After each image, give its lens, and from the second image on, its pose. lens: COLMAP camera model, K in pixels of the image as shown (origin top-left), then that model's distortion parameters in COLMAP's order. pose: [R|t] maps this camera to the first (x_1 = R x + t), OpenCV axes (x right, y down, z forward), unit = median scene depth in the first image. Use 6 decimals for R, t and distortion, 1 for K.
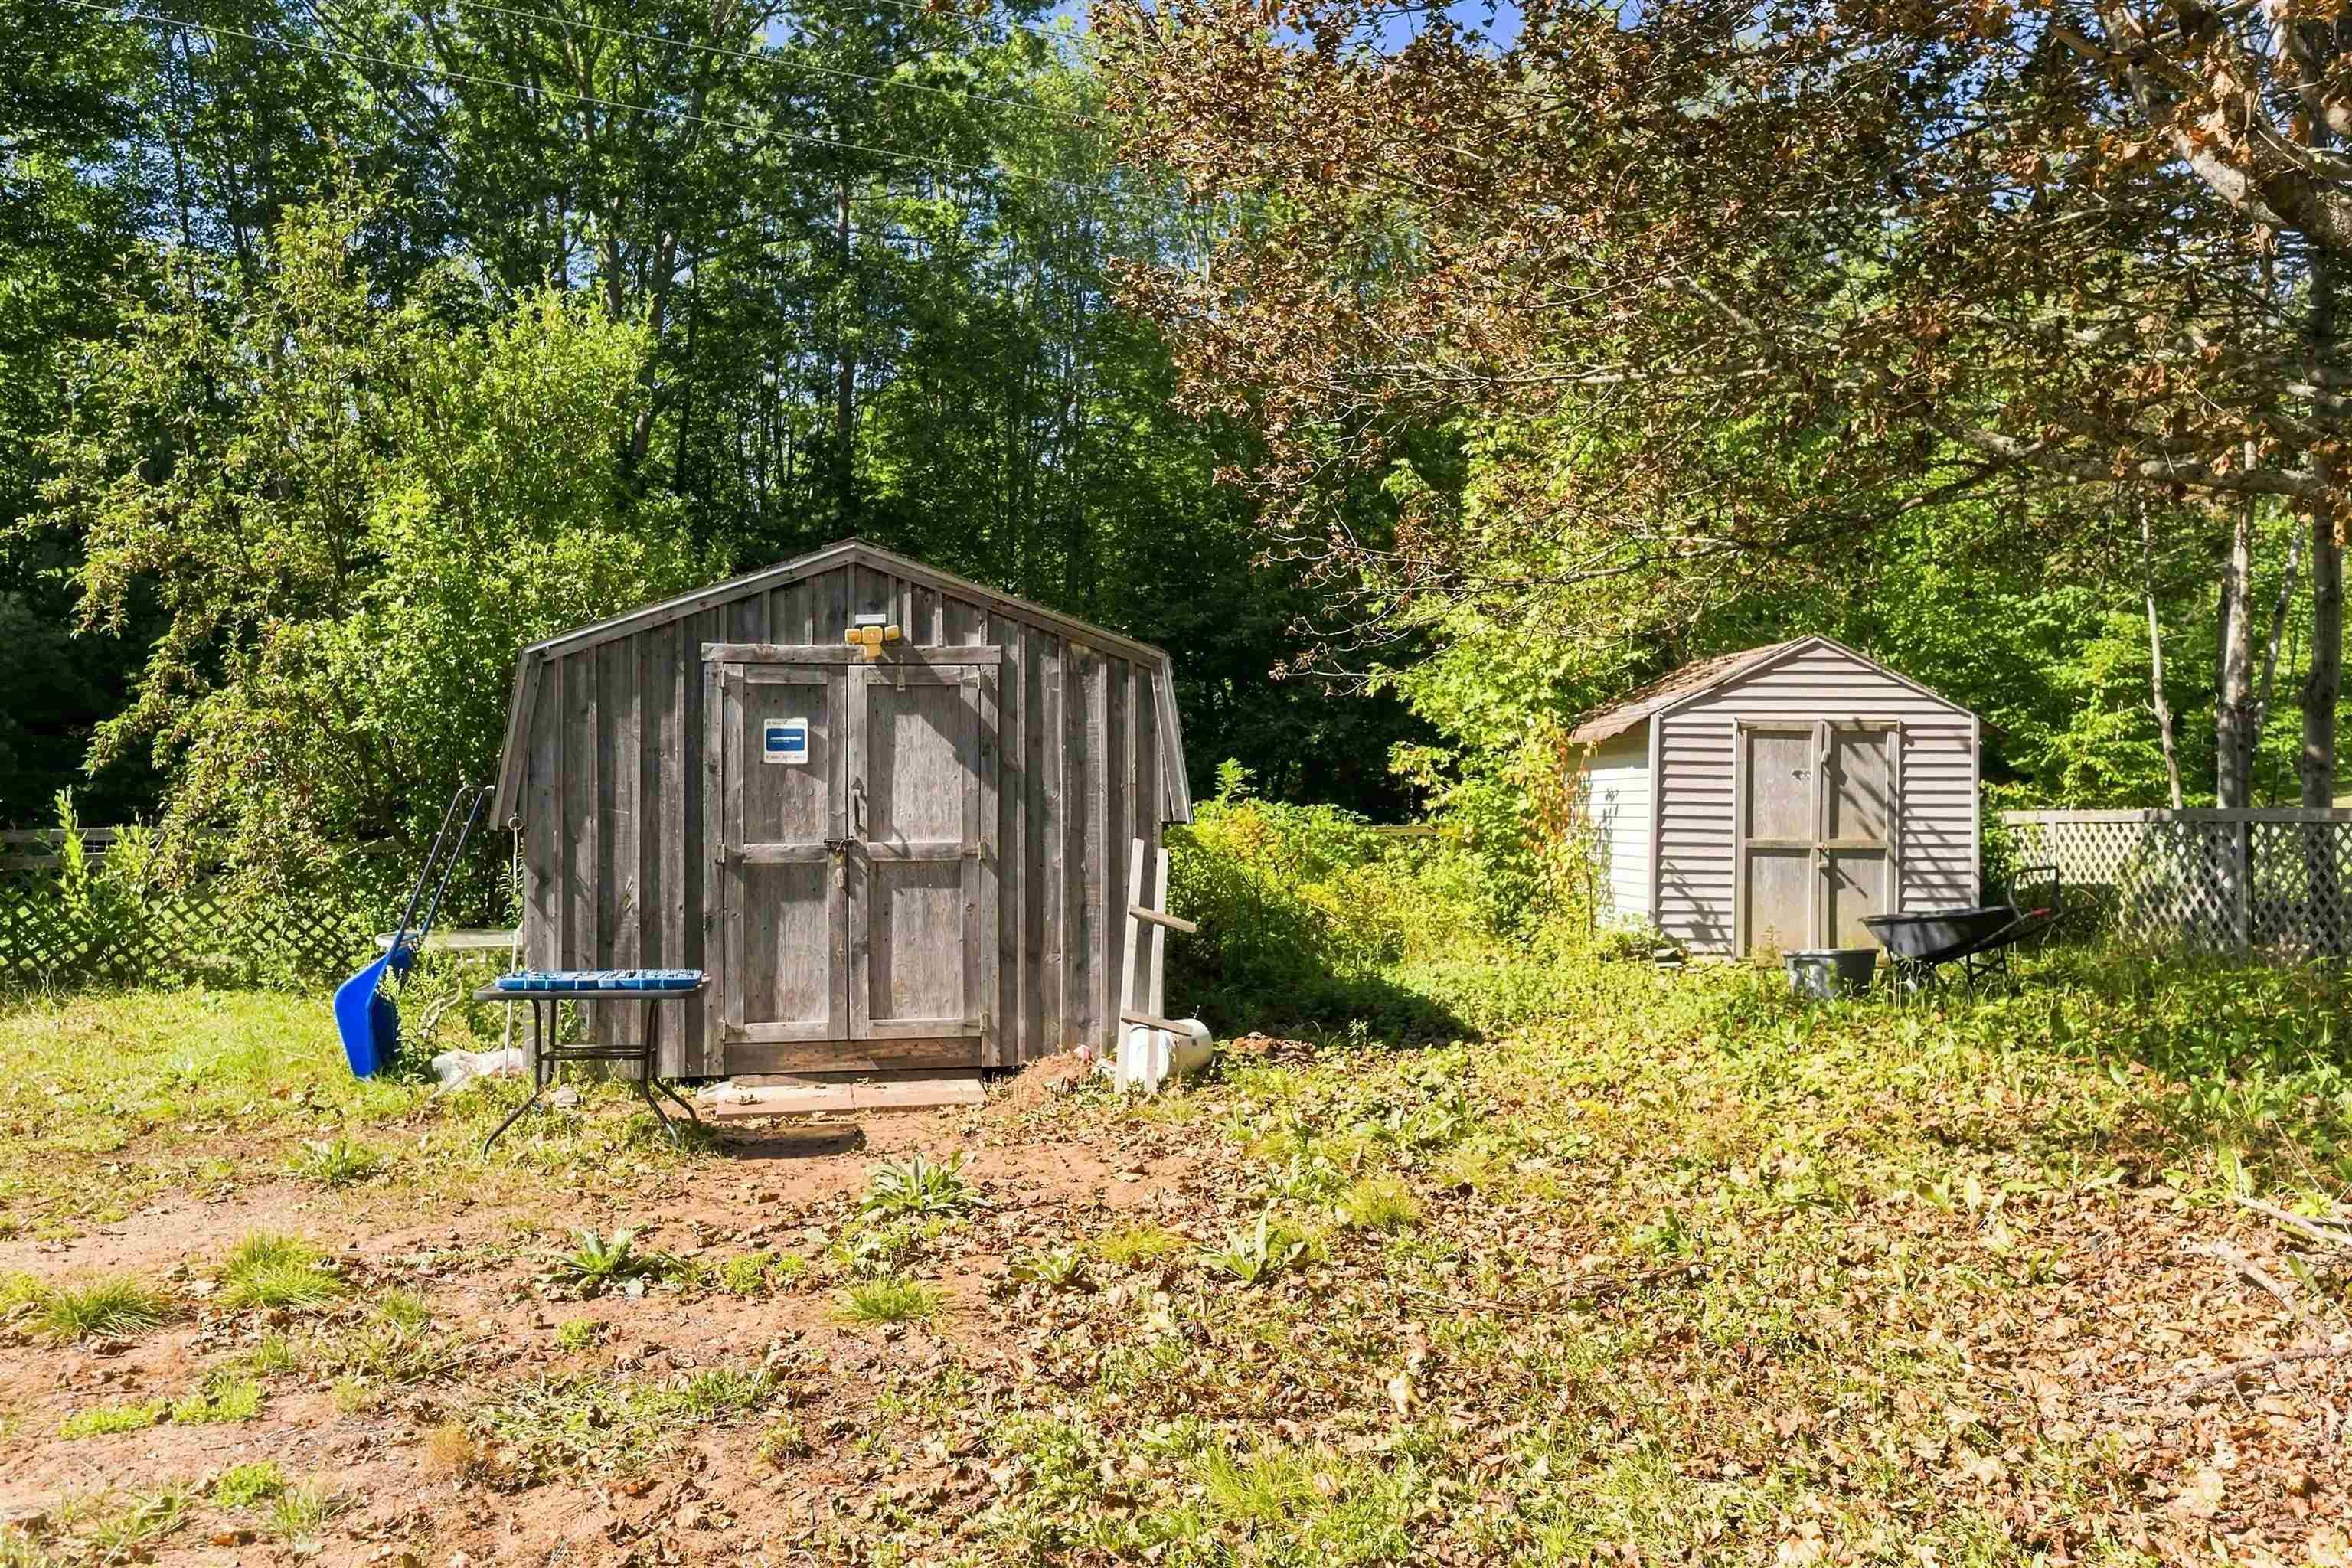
lens RADIAL K [[1828.5, 0, 1177.2], [0, 1828.5, 781.7], [0, 0, 1]] dist [-0.000197, -0.000049]
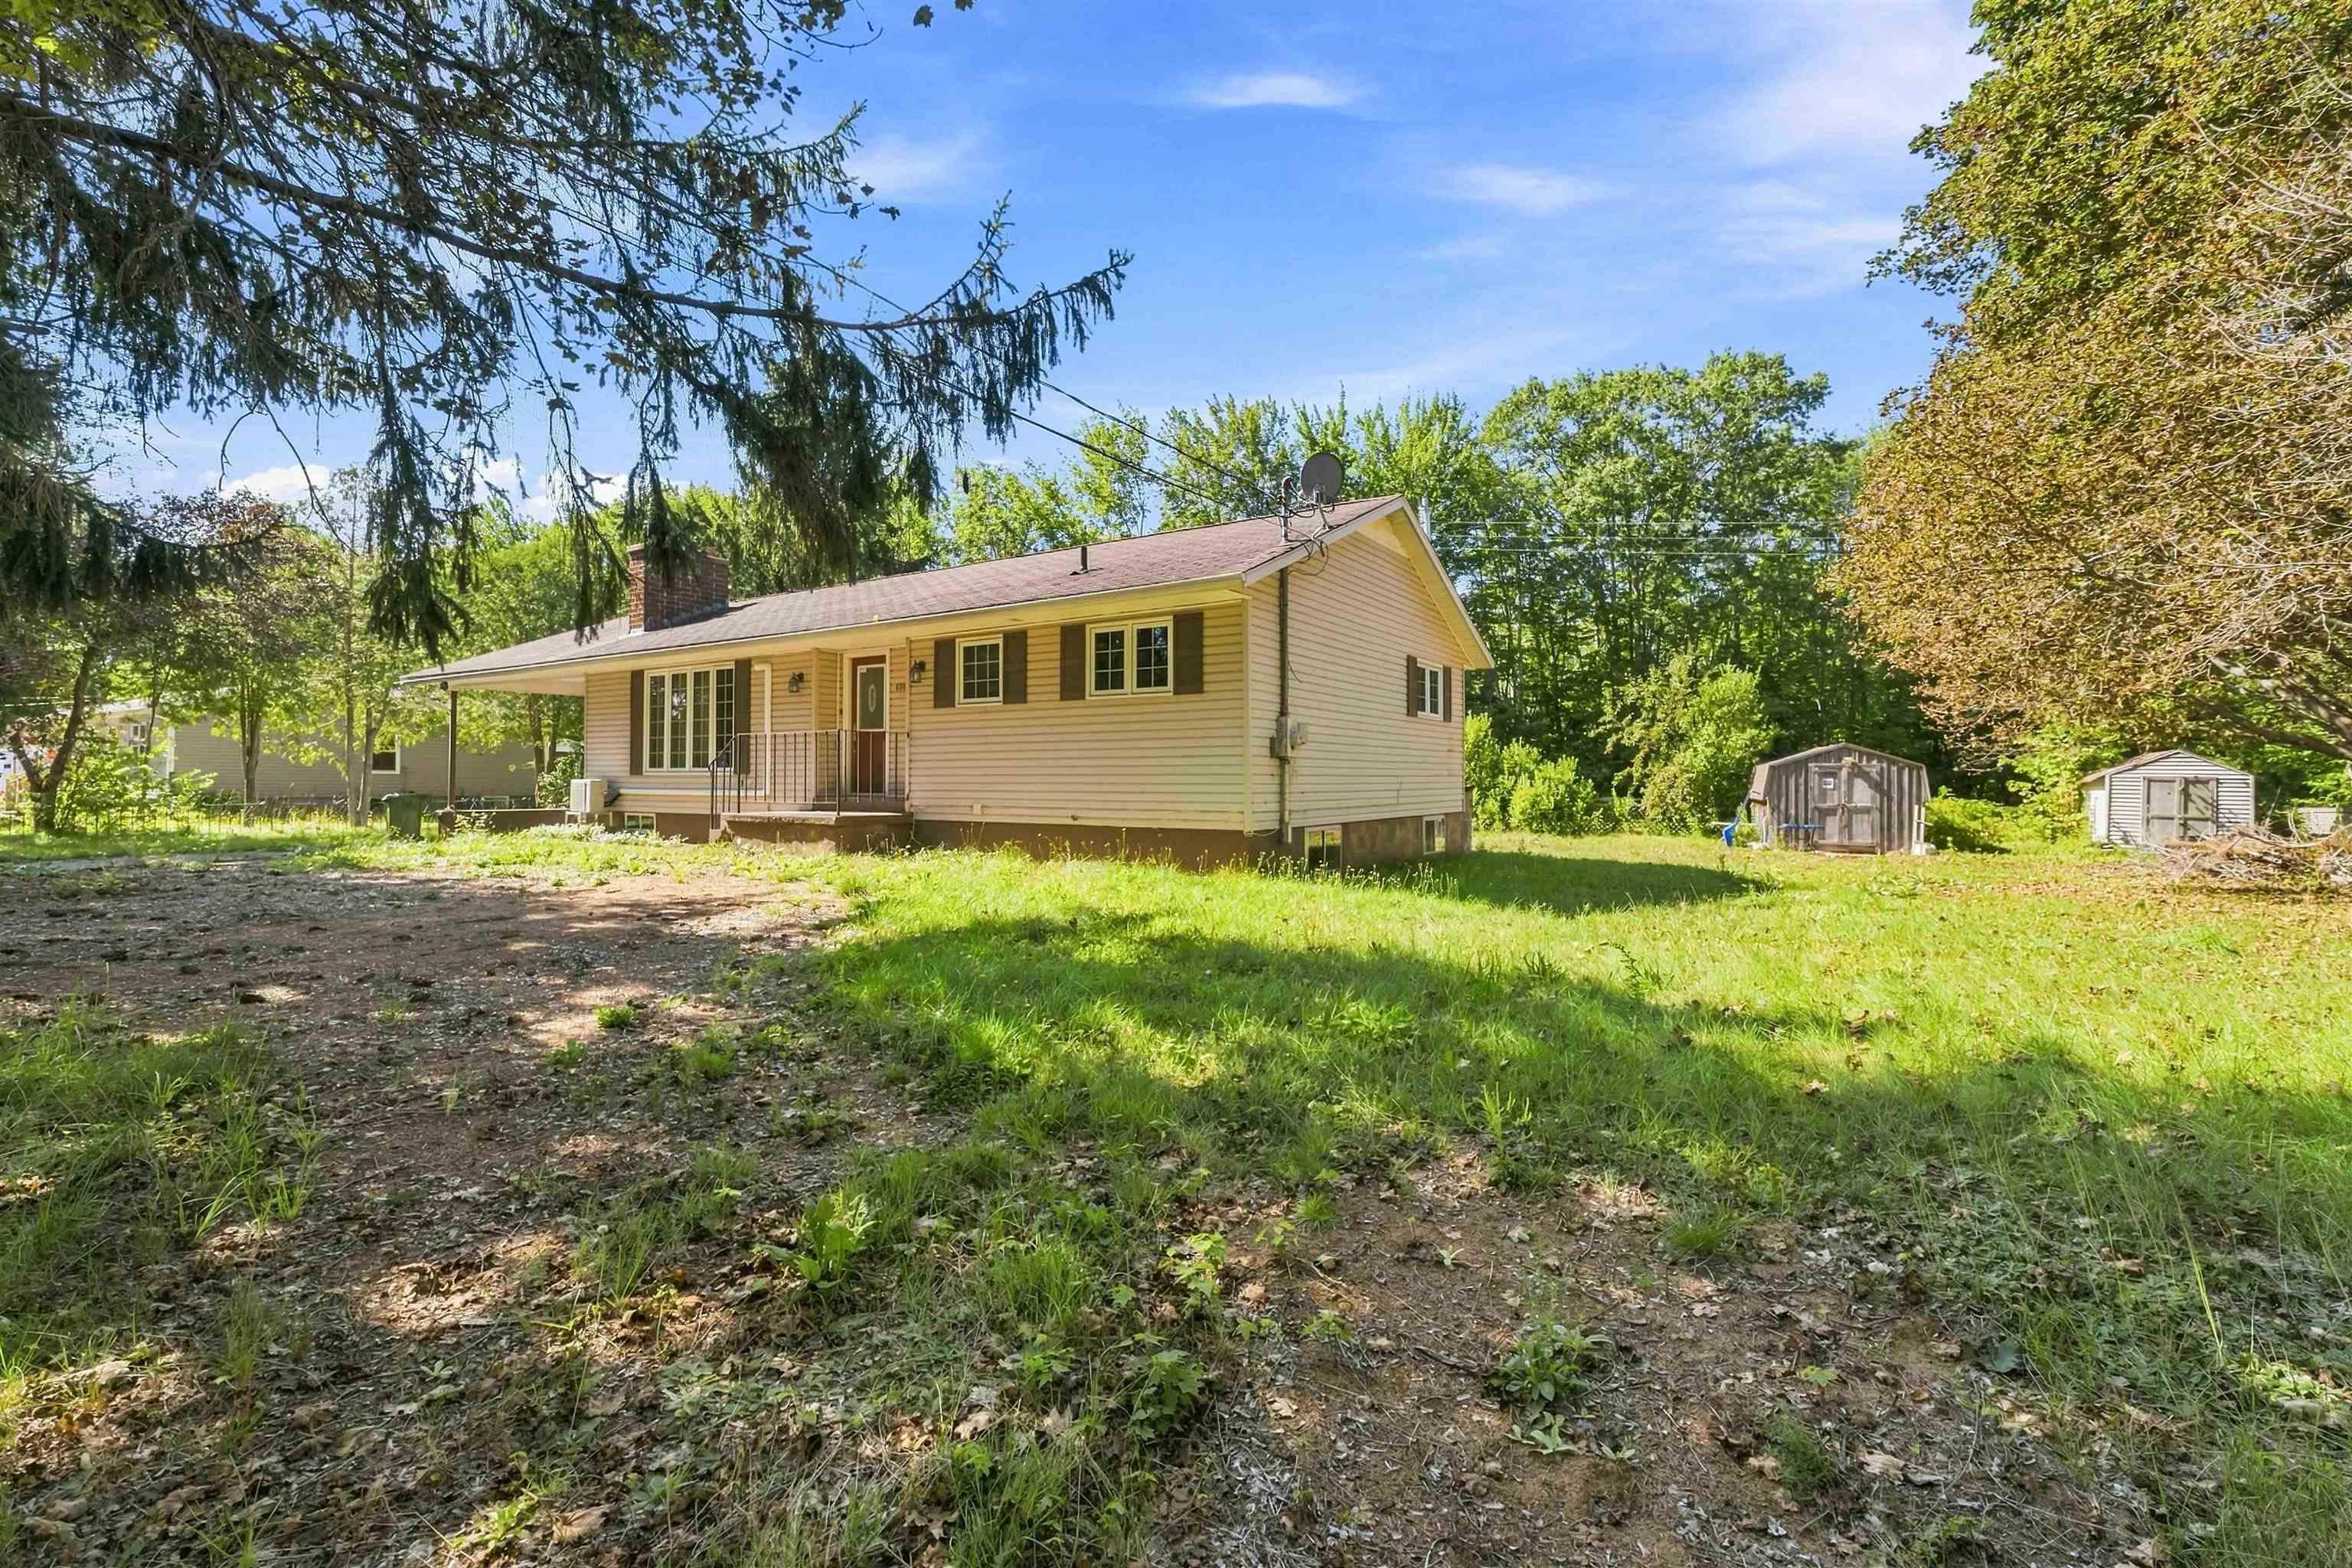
lens RADIAL K [[990.0, 0, 1172.8], [0, 990.0, 763.9], [0, 0, 1]] dist [0.000357, -0.000008]
pose [[0.801428, 0.003394, -0.598081, -0.021624], [-0.012711, 0.999855, -0.011358, -0.014599], [0.597956, 0.016705, 0.801355, -1.464323]]
